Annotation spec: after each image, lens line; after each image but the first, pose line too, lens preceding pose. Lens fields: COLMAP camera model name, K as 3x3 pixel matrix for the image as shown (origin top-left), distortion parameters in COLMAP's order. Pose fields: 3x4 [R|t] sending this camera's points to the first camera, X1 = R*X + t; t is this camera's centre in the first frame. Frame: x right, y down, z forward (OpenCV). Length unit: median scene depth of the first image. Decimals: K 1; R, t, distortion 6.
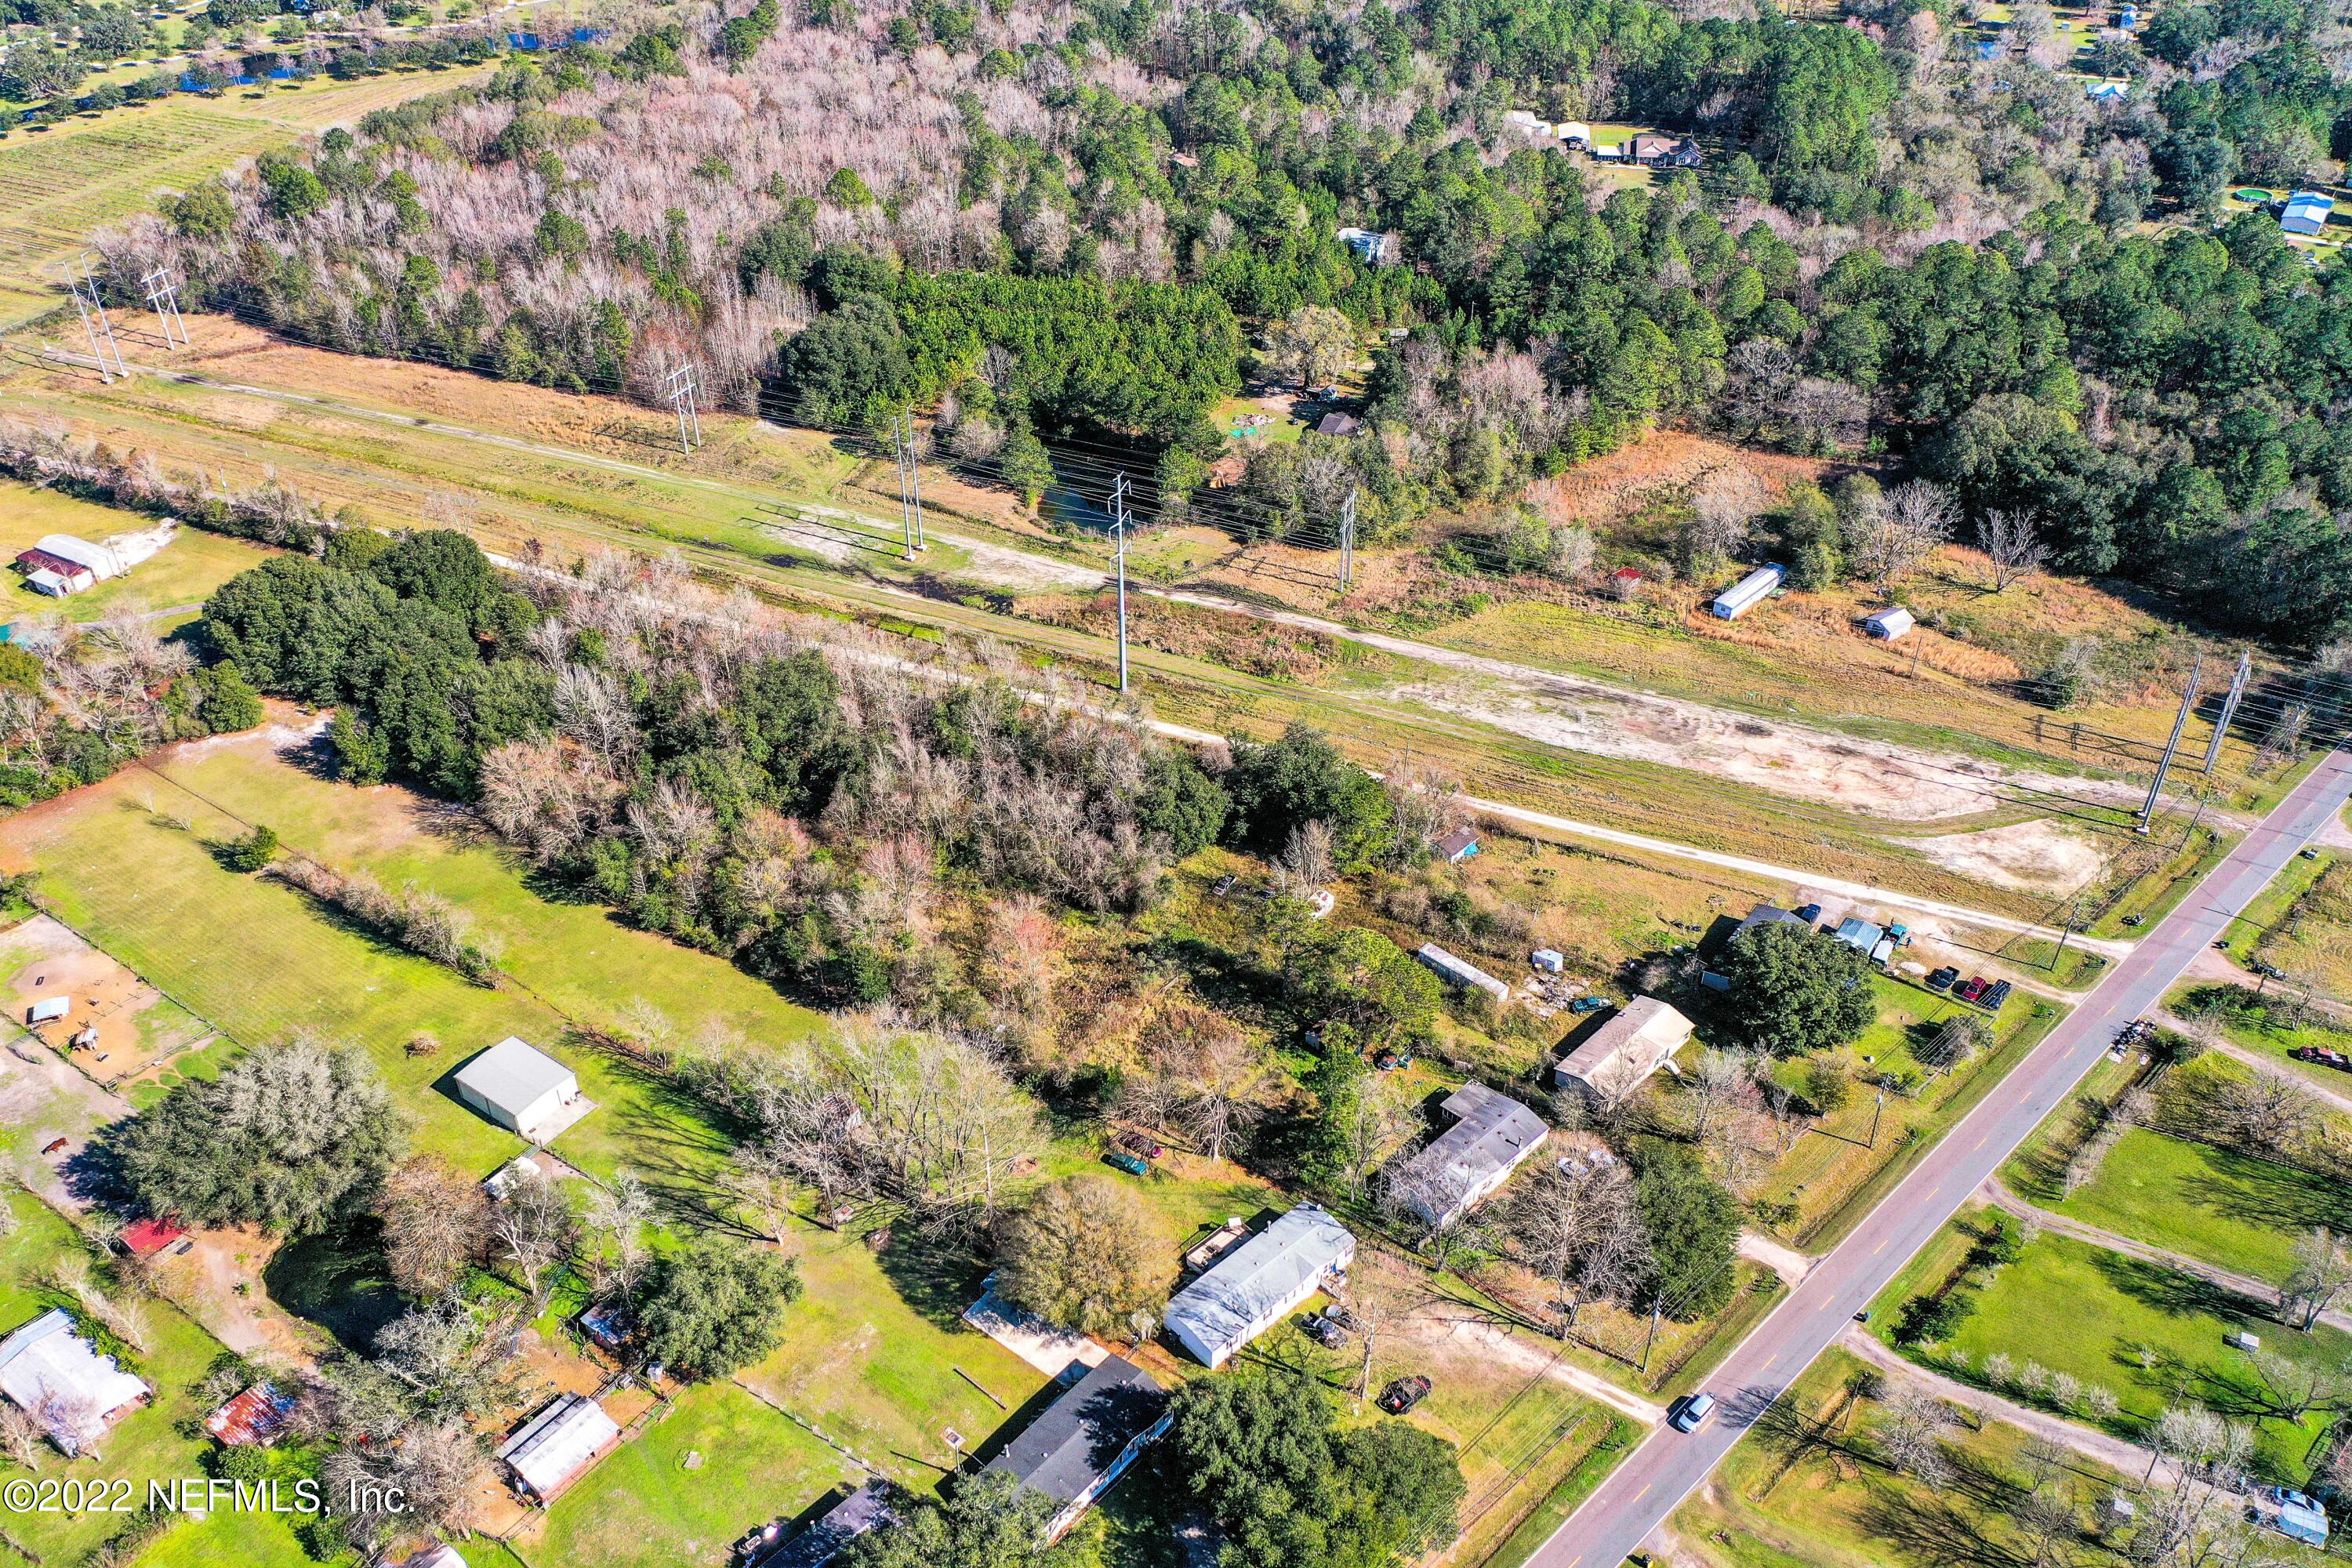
lens RADIAL K [[1866.9, 0, 1174.6], [0, 1866.9, 776.6], [0, 0, 1]] dist [0.017234, 0.005696]
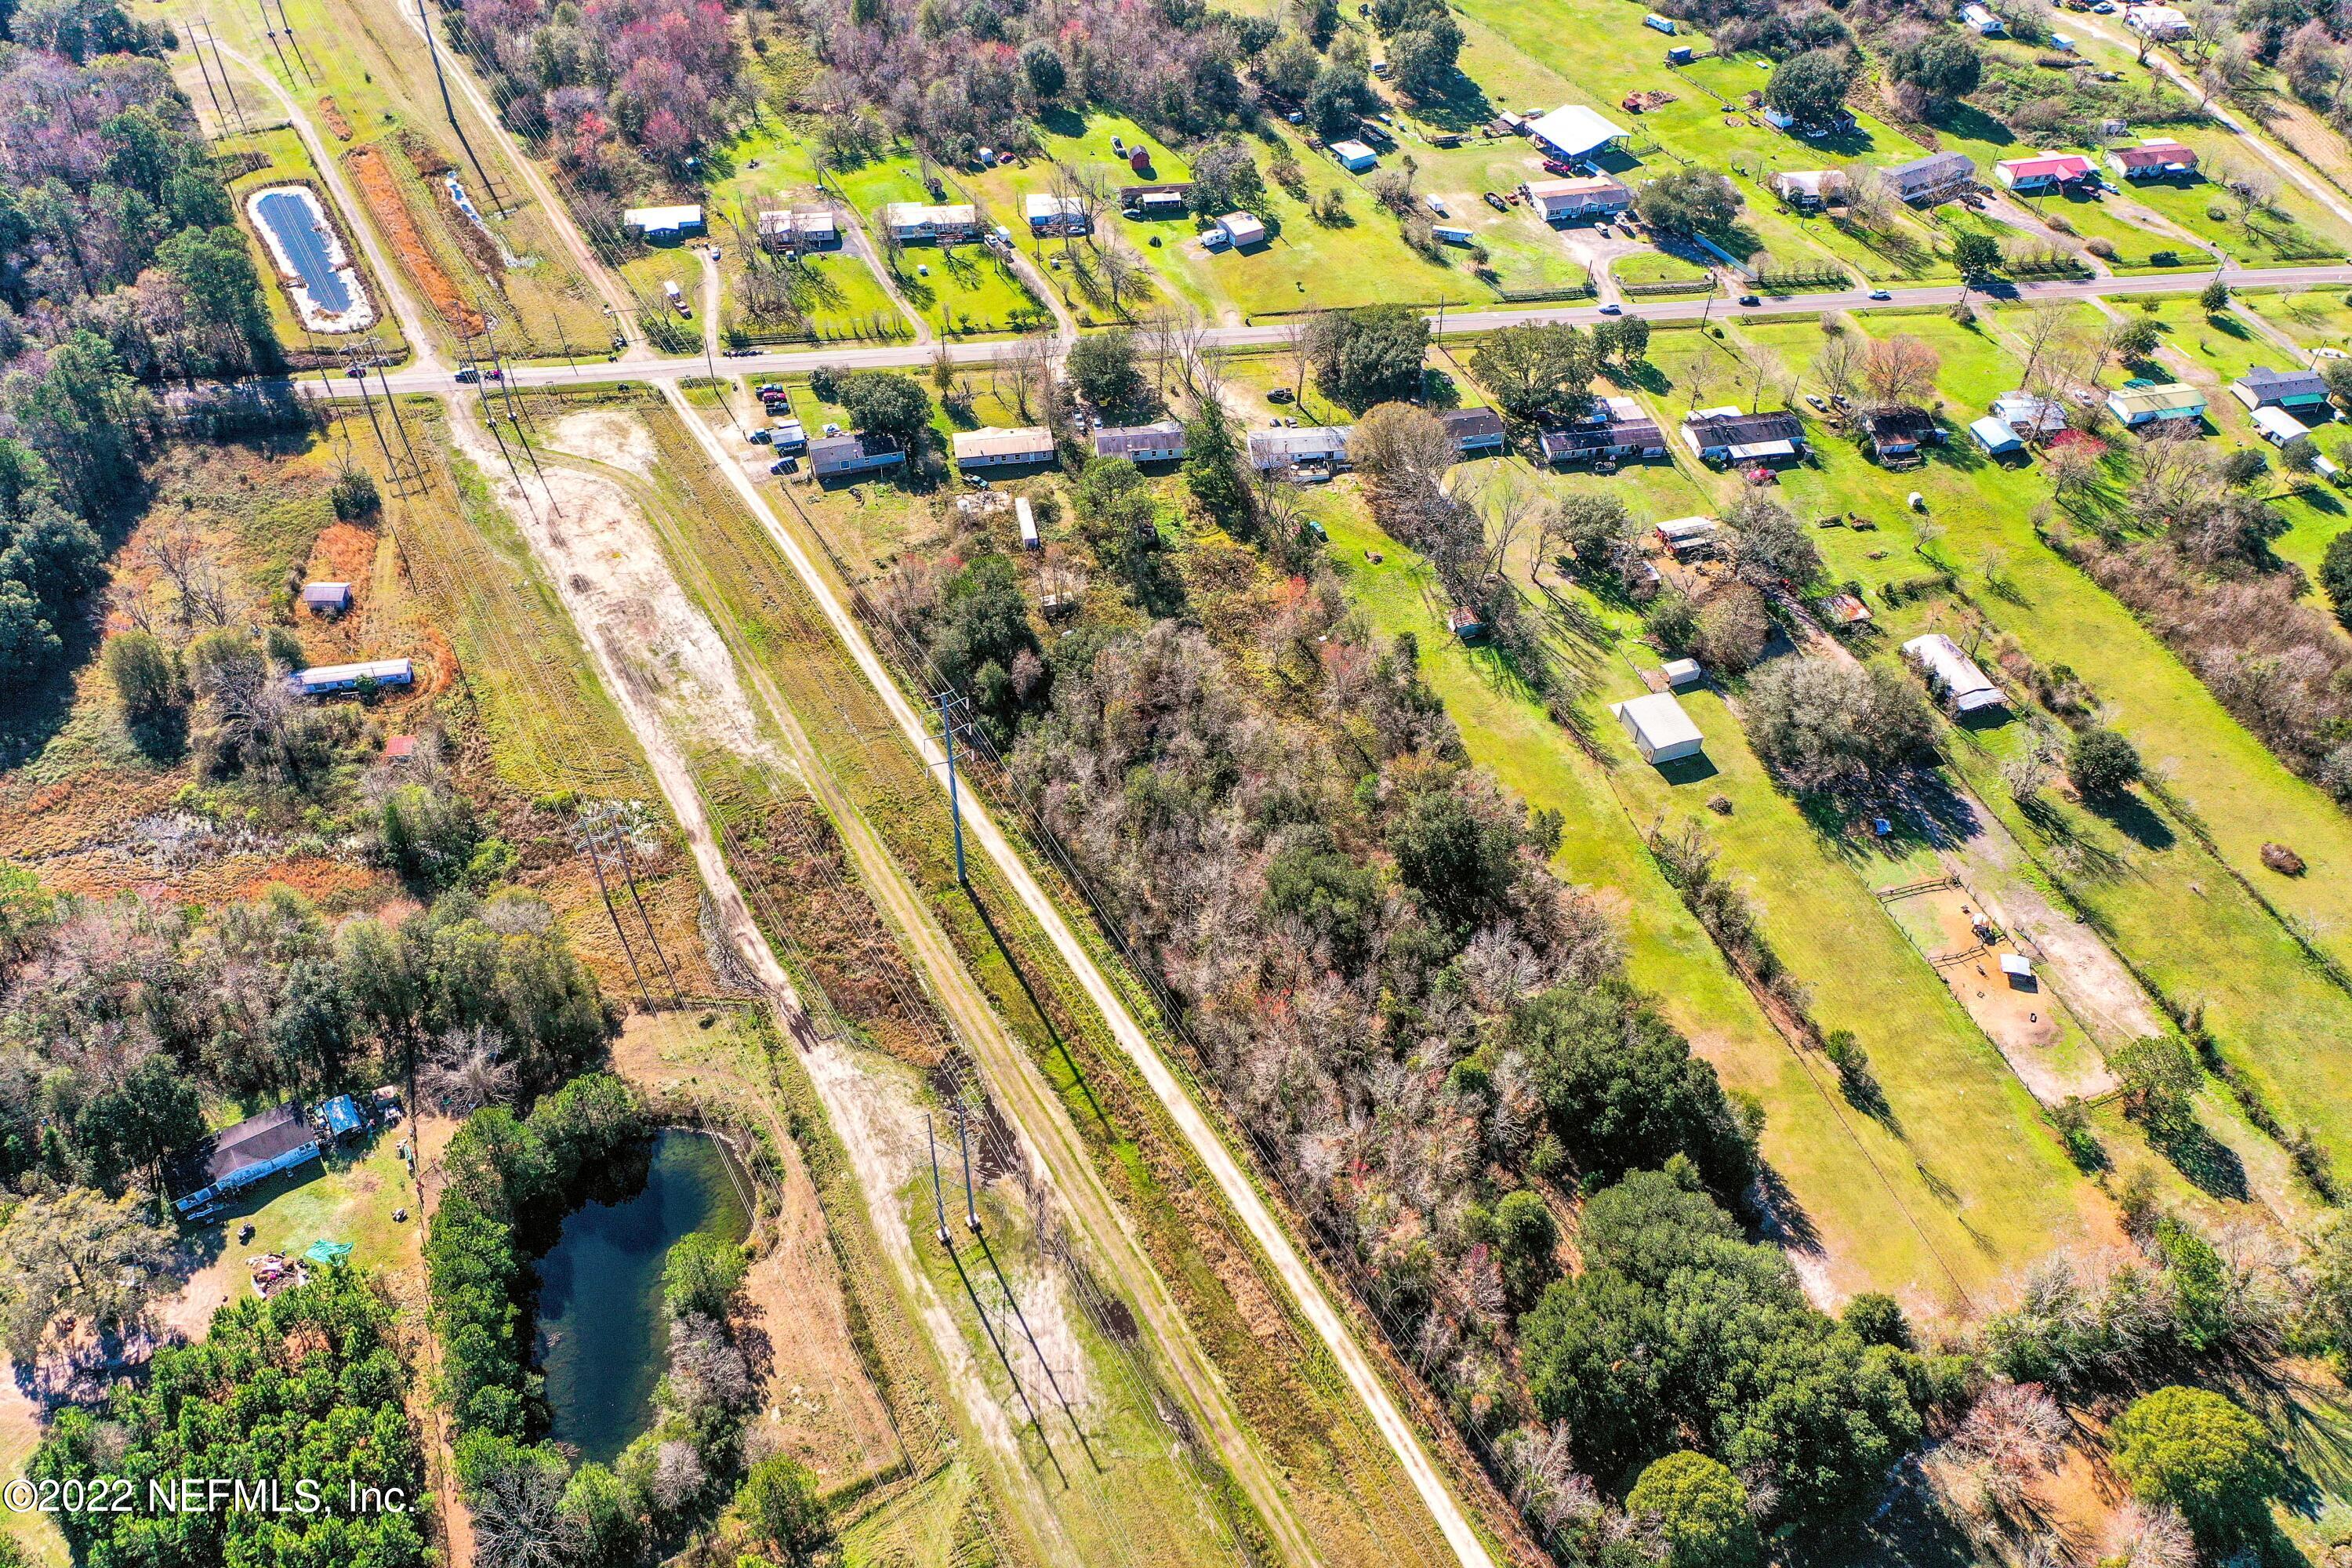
lens RADIAL K [[1859.4, 0, 1172.0], [0, 1859.4, 783.6], [0, 0, 1]] dist [0.020279, -0.000019]
pose [[-0.810277, -0.424366, 0.404184, -0.523775], [0.327733, 0.243637, 0.912816, -0.974970], [-0.485842, 0.872098, -0.058335, 1.074882]]
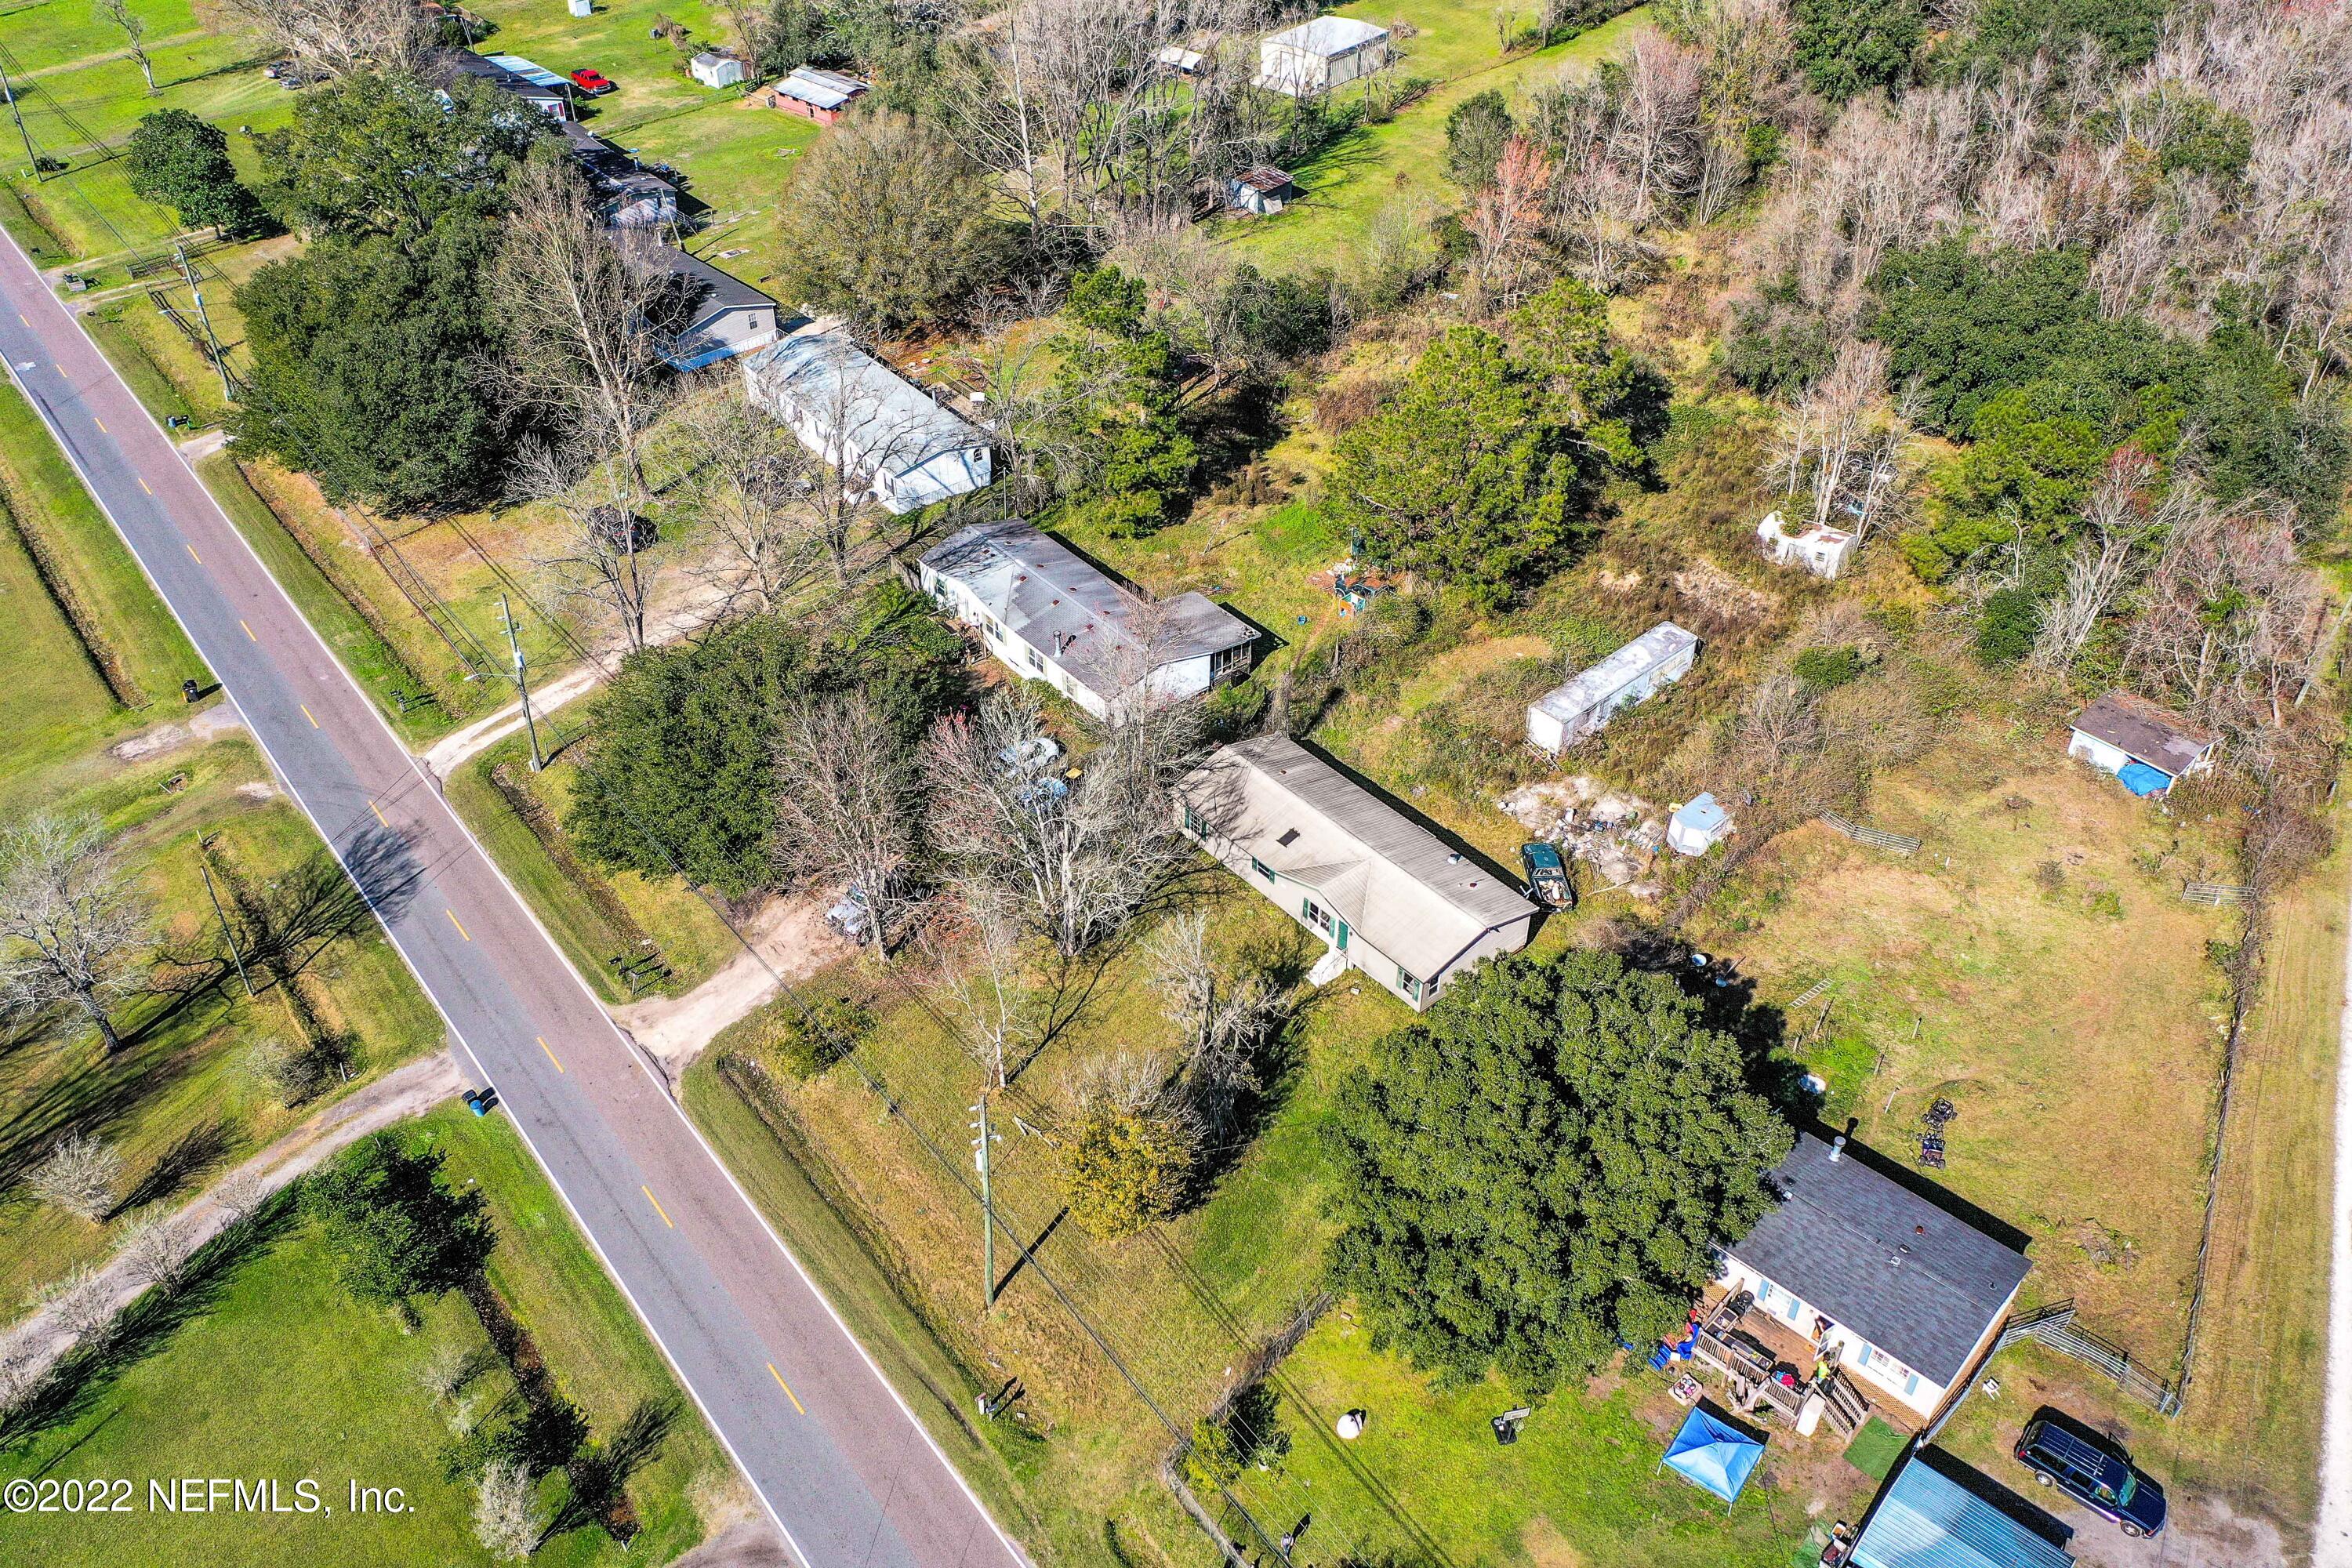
lens RADIAL K [[1866.9, 0, 1174.6], [0, 1866.9, 776.6], [0, 0, 1]] dist [0.017234, 0.005696]
pose [[-0.089159, 0.613850, -0.784371, 0.470928], [-0.576658, 0.610283, 0.543157, -0.055697], [0.812106, 0.500741, 0.299569, 0.710205]]
